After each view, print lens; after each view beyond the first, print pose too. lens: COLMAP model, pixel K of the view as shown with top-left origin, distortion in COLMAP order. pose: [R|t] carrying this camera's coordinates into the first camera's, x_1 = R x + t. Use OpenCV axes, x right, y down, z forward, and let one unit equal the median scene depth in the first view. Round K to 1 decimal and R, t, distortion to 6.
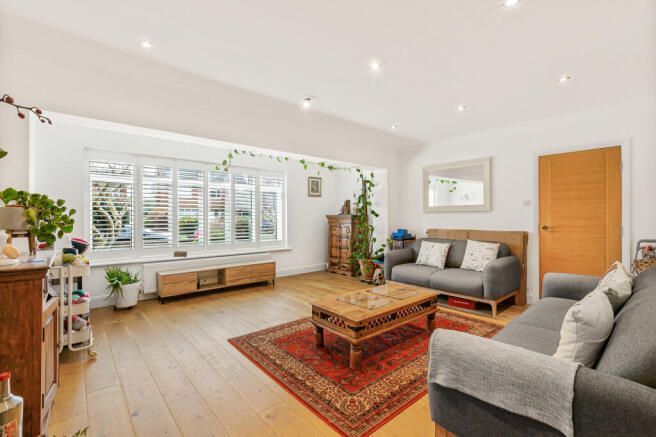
lens RADIAL K [[295.3, 0, 329.0], [0, 295.3, 217.9], [0, 0, 1]] dist [0.001343, 0.000108]
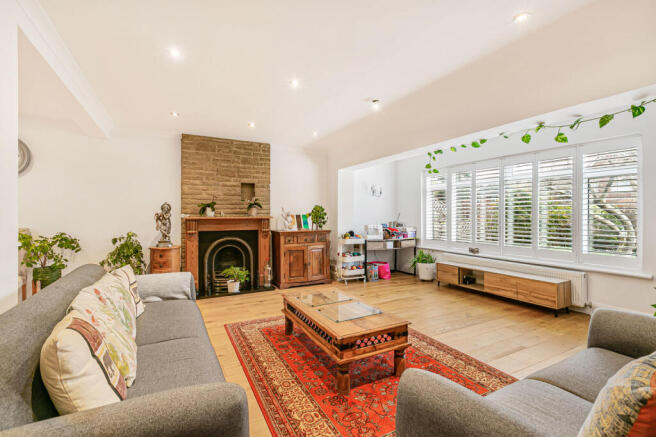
lens RADIAL K [[295.3, 0, 329.3], [0, 295.3, 216.5], [0, 0, 1]] dist [0.001343, 0.000108]
pose [[-0.235037, 0.000515, -0.971986, 0.656706], [-0.001200, 0.999999, 0.000820, -0.000320], [0.971986, 0.001360, -0.235036, 0.748325]]
